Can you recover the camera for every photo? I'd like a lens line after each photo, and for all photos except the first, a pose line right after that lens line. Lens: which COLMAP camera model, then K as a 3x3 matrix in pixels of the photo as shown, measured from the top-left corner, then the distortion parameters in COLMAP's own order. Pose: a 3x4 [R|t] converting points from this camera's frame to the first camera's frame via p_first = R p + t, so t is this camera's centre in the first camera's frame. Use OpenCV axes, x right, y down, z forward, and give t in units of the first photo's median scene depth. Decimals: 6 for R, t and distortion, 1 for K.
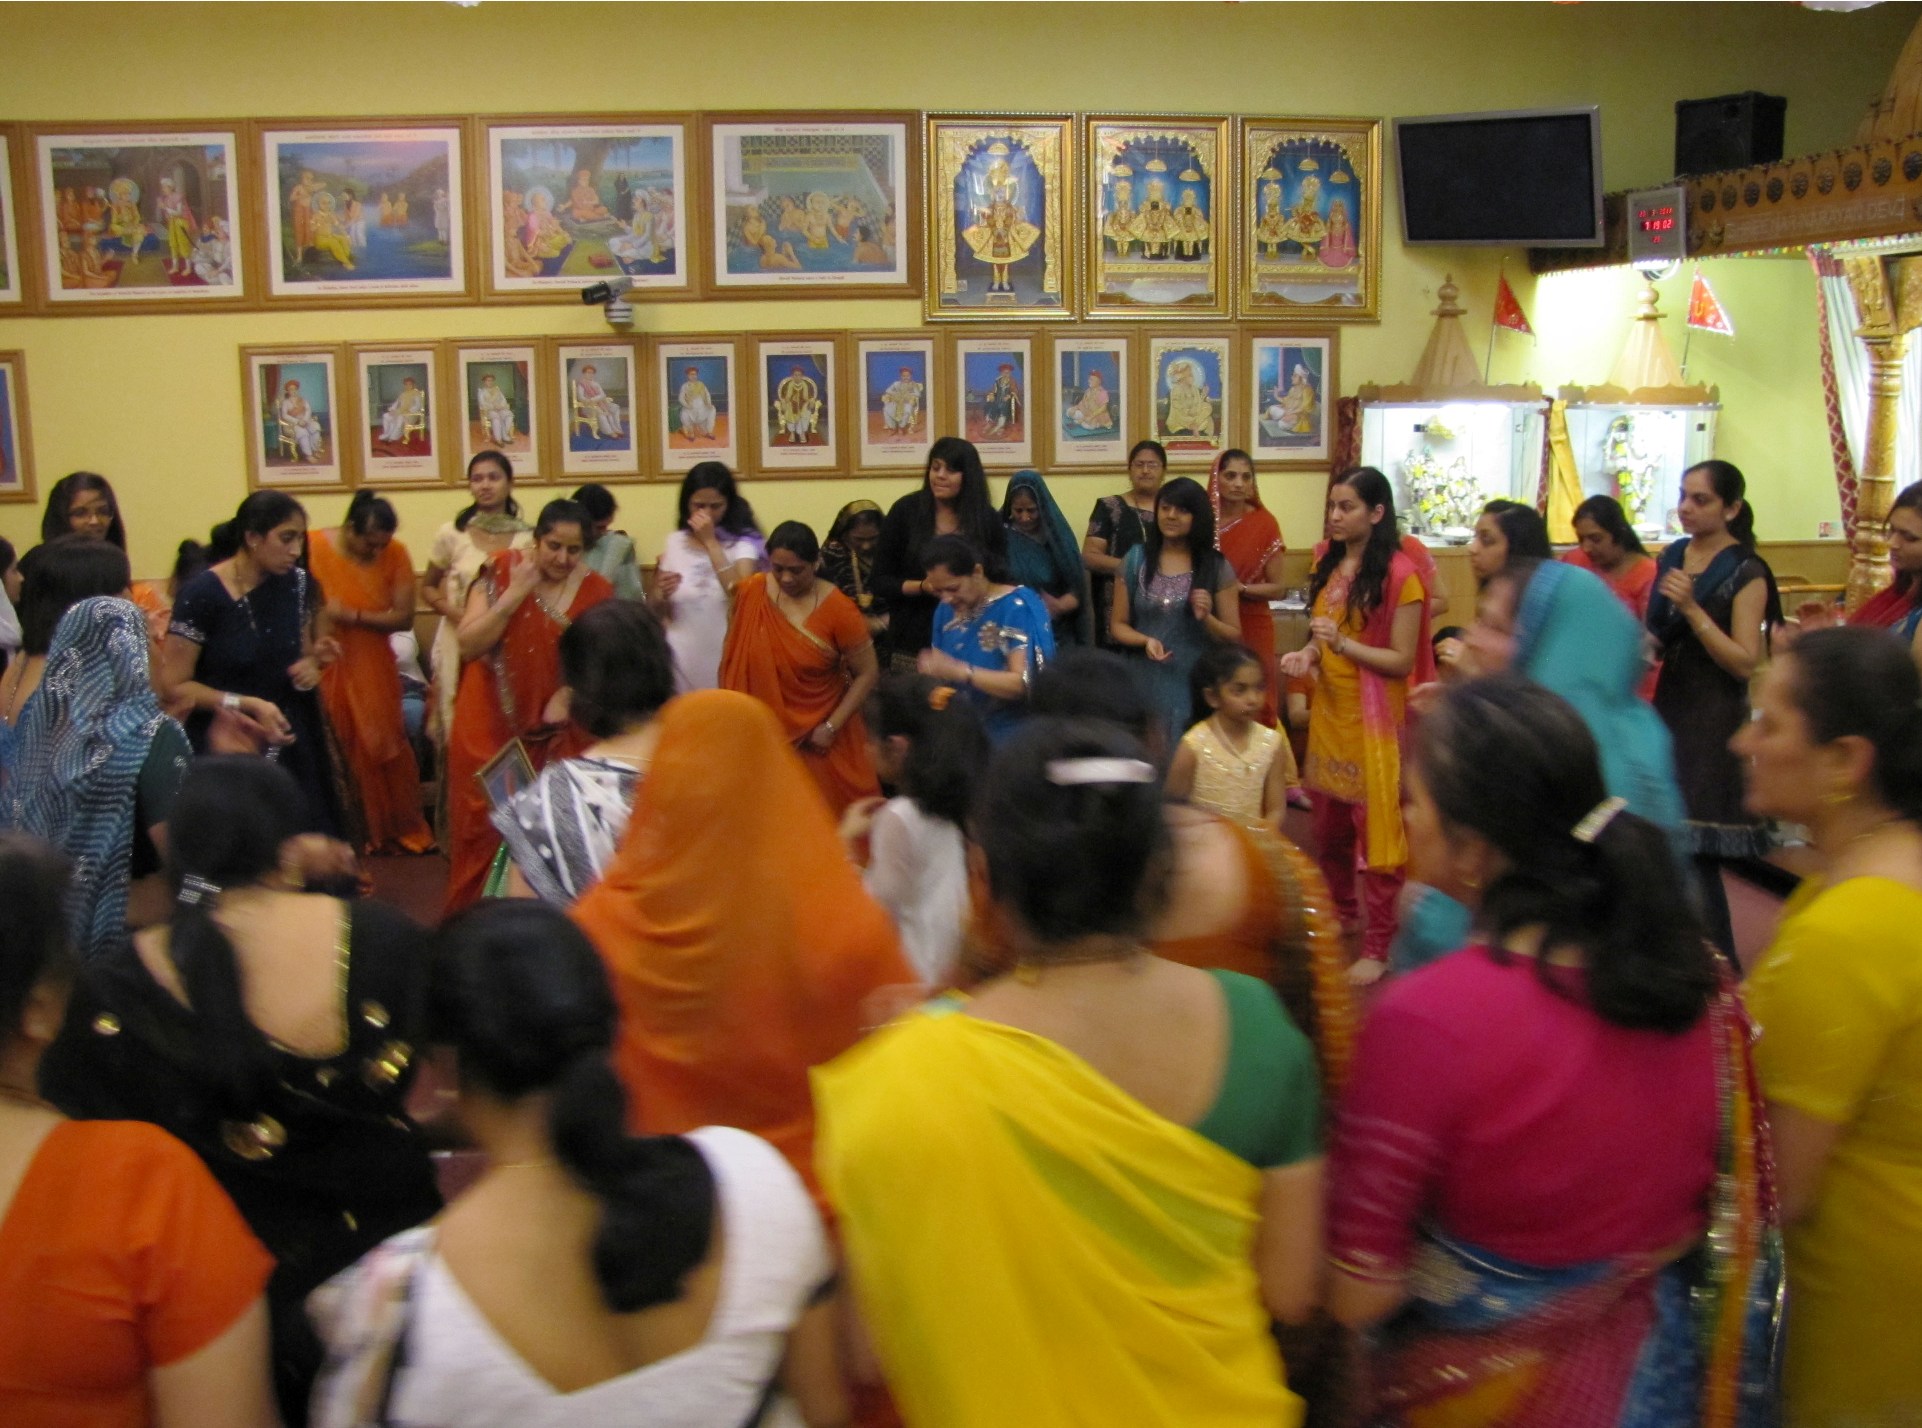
lens RADIAL K [[1627.8, 0, 961.0], [0, 1627.8, 660.8], [0, 0, 1]] dist [-0.184073, 0.149455]
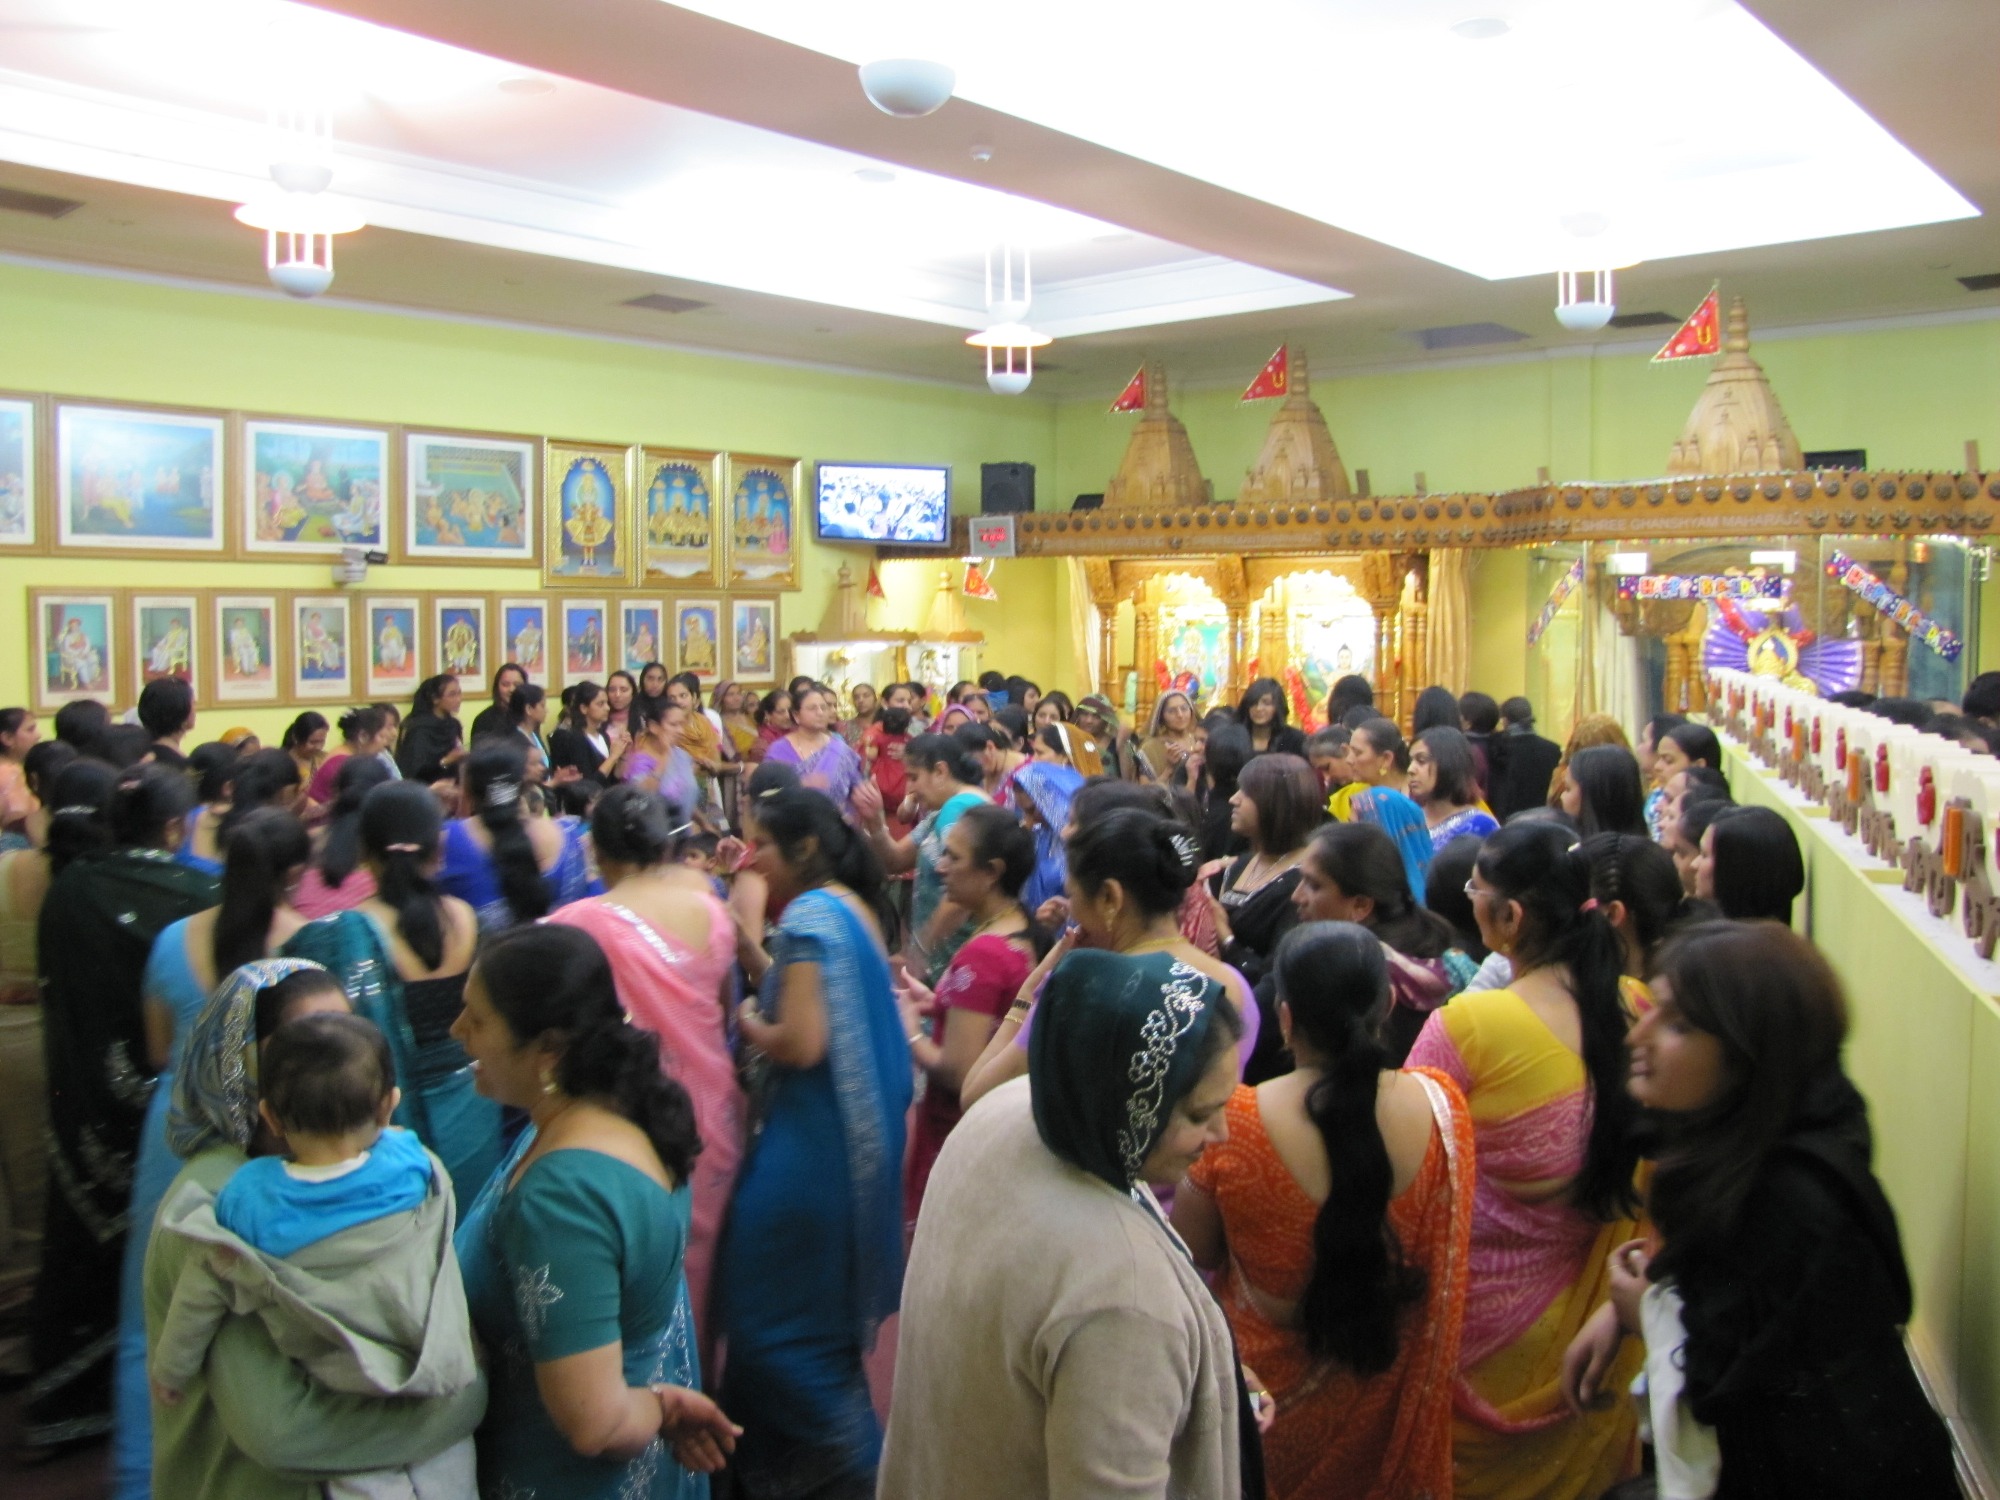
lens RADIAL K [[1658.3, 0, 963.1], [0, 1658.3, 723.8], [0, 0, 1]] dist [-0.183523, 0.161946]
pose [[0.762367, -0.025898, 0.646627, -0.671743], [0.098048, 0.992287, -0.075855, 0.050698], [-0.639675, 0.121229, 0.759026, -0.289750]]
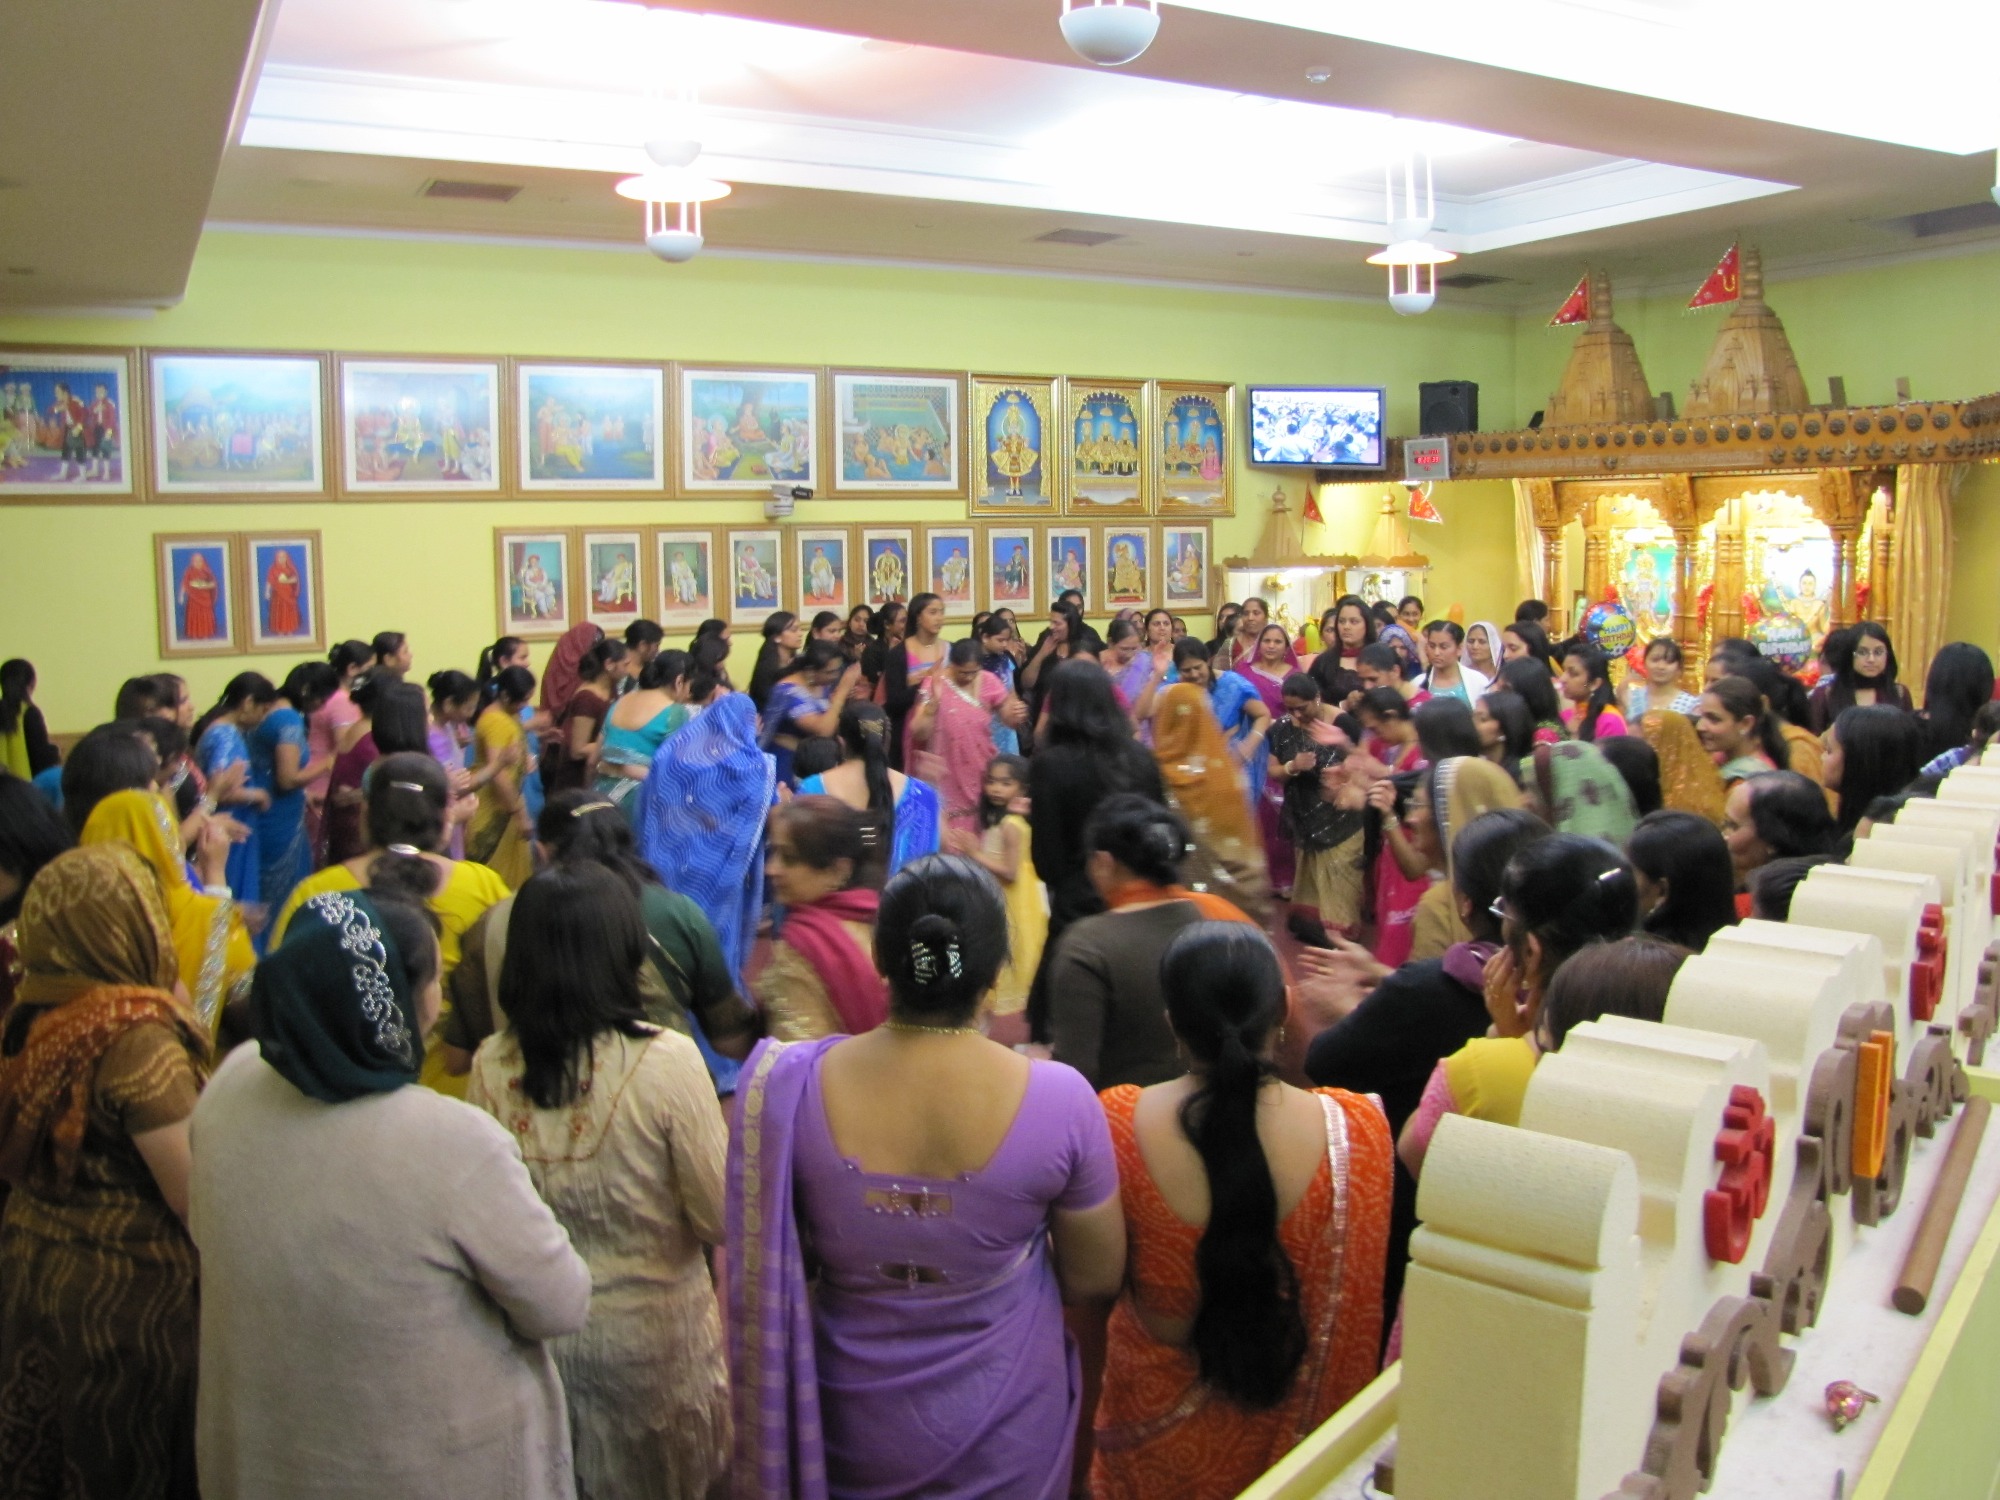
lens RADIAL K [[1657.7, 0, 968.3], [0, 1657.7, 706.8], [0, 0, 1]] dist [-0.188551, 0.163375]
pose [[0.930285, -0.036636, 0.365003, -0.577042], [0.063638, 0.996032, -0.062221, 0.051941], [-0.361275, 0.081111, 0.928925, -0.361639]]
